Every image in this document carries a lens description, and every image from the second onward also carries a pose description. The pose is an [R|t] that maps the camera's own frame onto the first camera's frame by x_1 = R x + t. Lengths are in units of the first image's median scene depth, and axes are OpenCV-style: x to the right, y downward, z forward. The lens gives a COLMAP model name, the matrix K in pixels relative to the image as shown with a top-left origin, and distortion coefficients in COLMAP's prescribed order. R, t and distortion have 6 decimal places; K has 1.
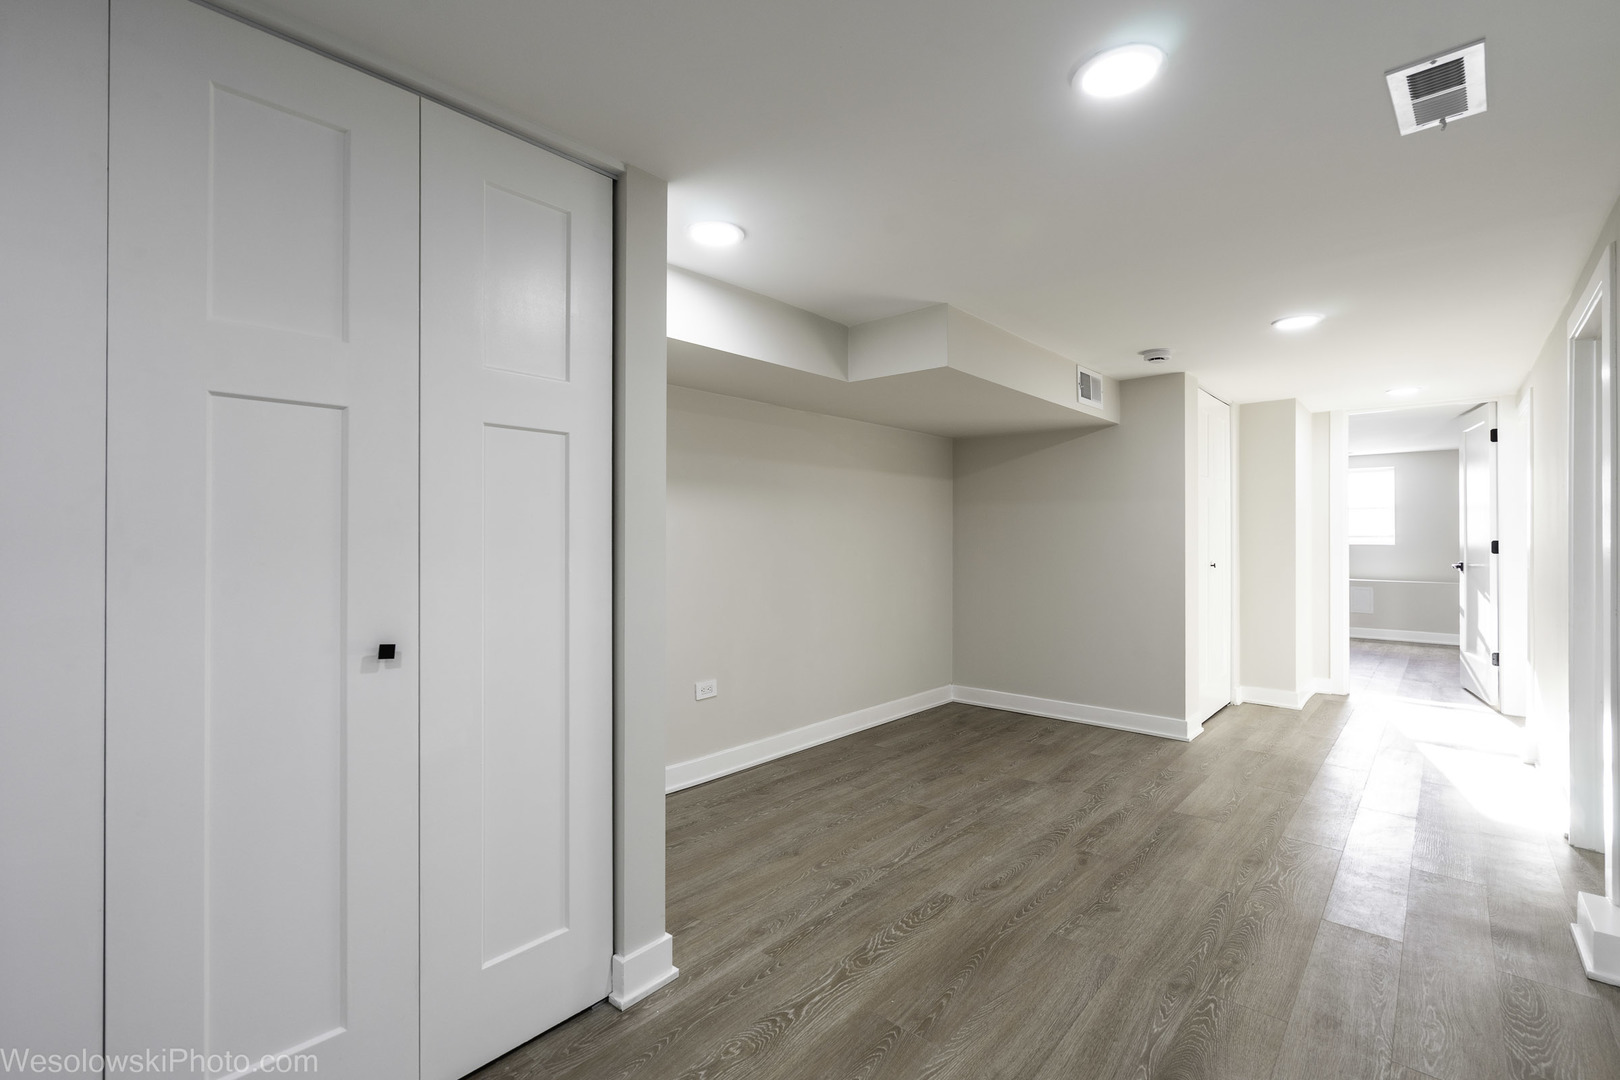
lens RADIAL K [[738.9, 0, 808.6], [0, 738.9, 536.9], [0, 0, 1]] dist [-0.007448, 0.003576]
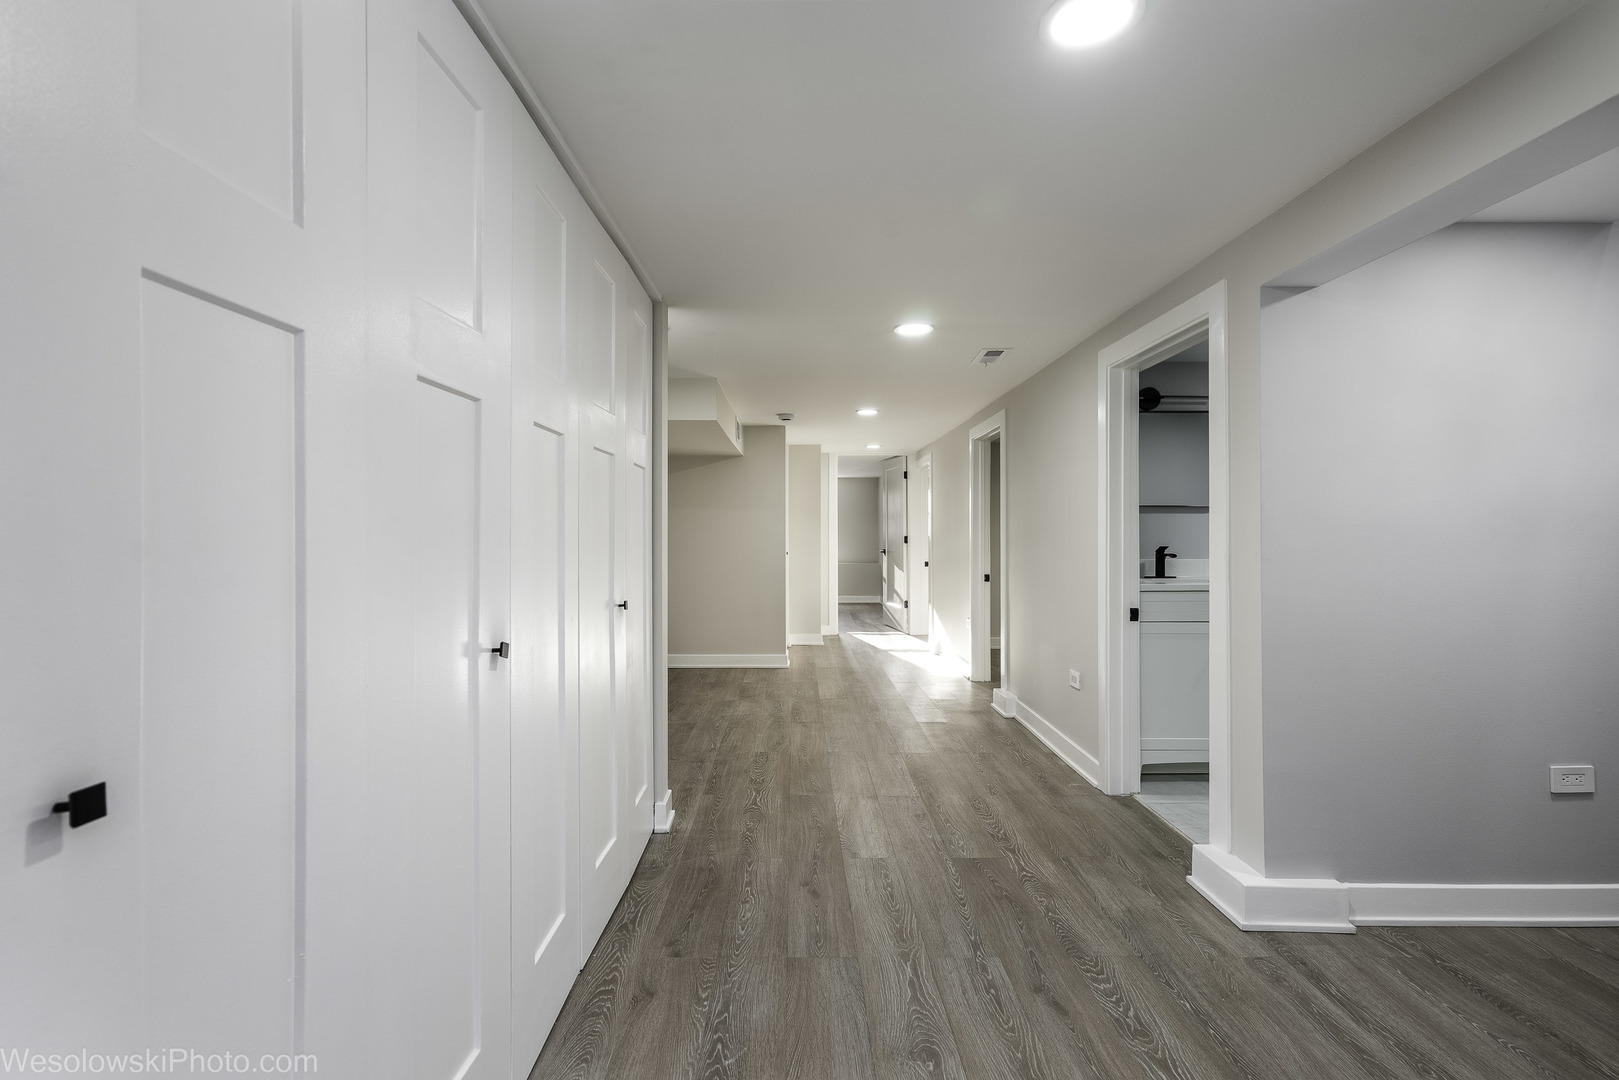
lens RADIAL K [[738.4, 0, 818.3], [0, 738.4, 540.5], [0, 0, 1]] dist [-0.007448, 0.003576]
pose [[0.734369, -0.005874, 0.678725, -0.679613], [0.001159, 0.999972, 0.007401, 0.002457], [-0.678749, -0.004648, 0.734355, -0.236558]]
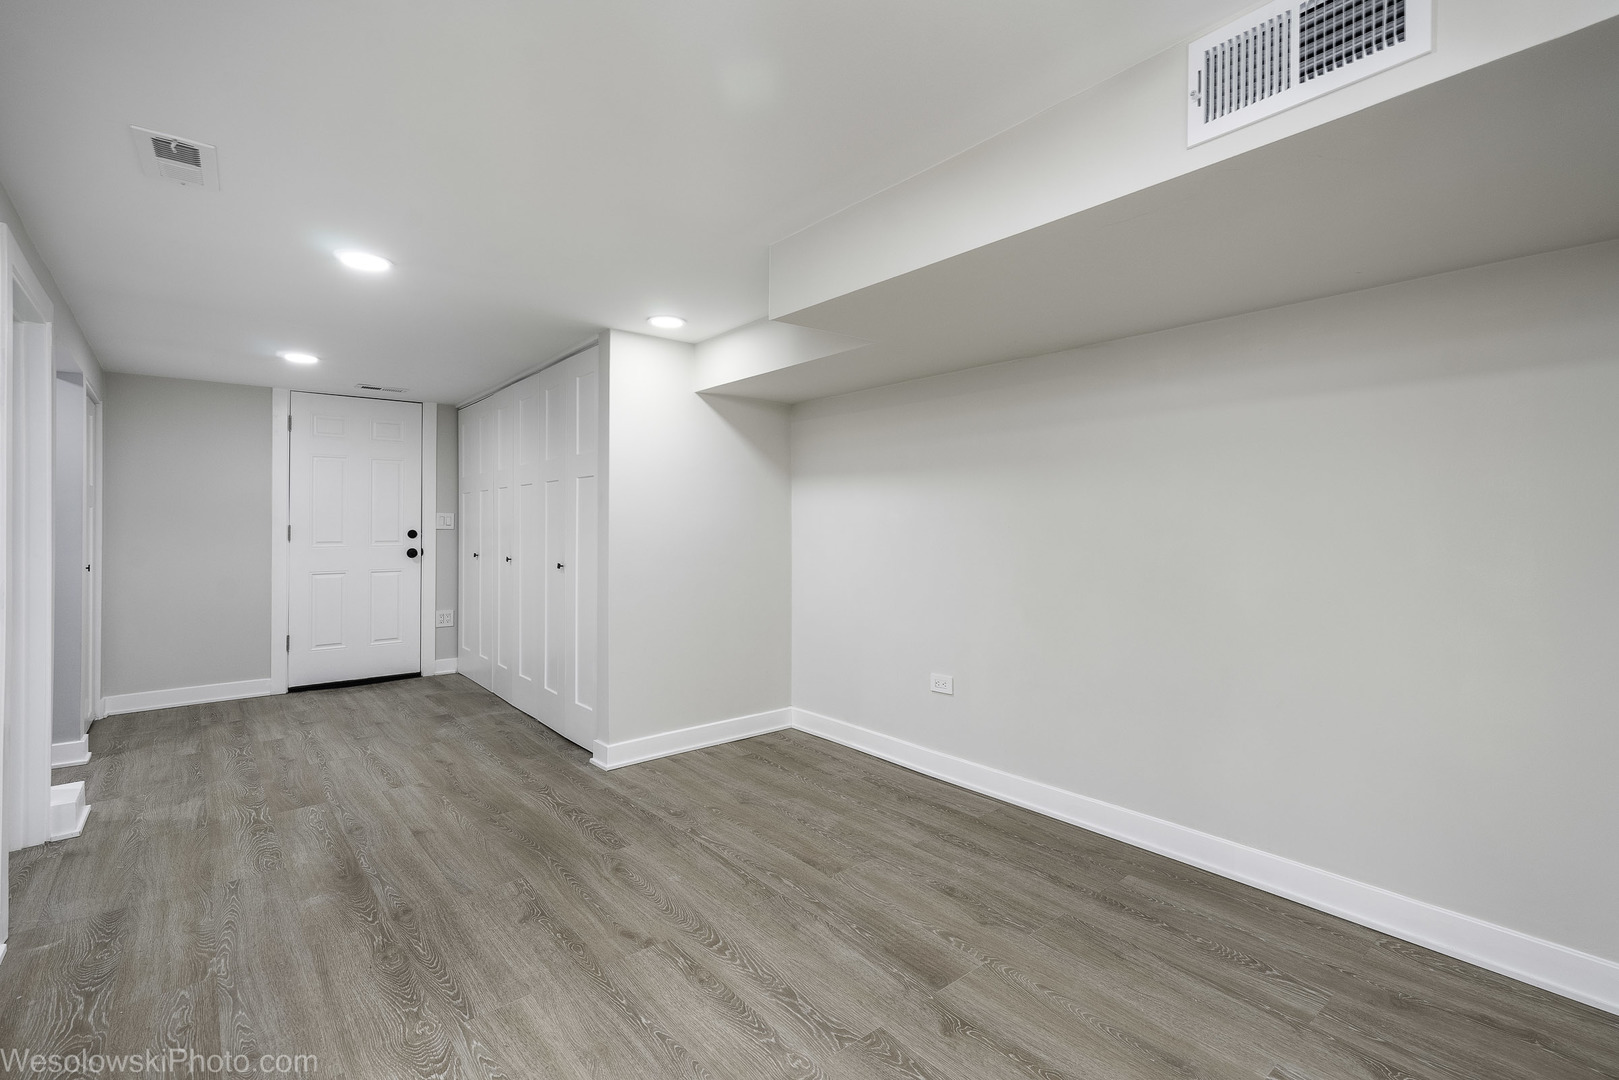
lens RADIAL K [[738.4, 0, 806.2], [0, 738.4, 522.6], [0, 0, 1]] dist [-0.007448, 0.003576]
pose [[-0.163658, -0.006658, -0.986495, 1.008568], [-0.003187, 0.999976, -0.006220, 0.005071], [0.986512, 0.002126, -0.163675, 1.185605]]
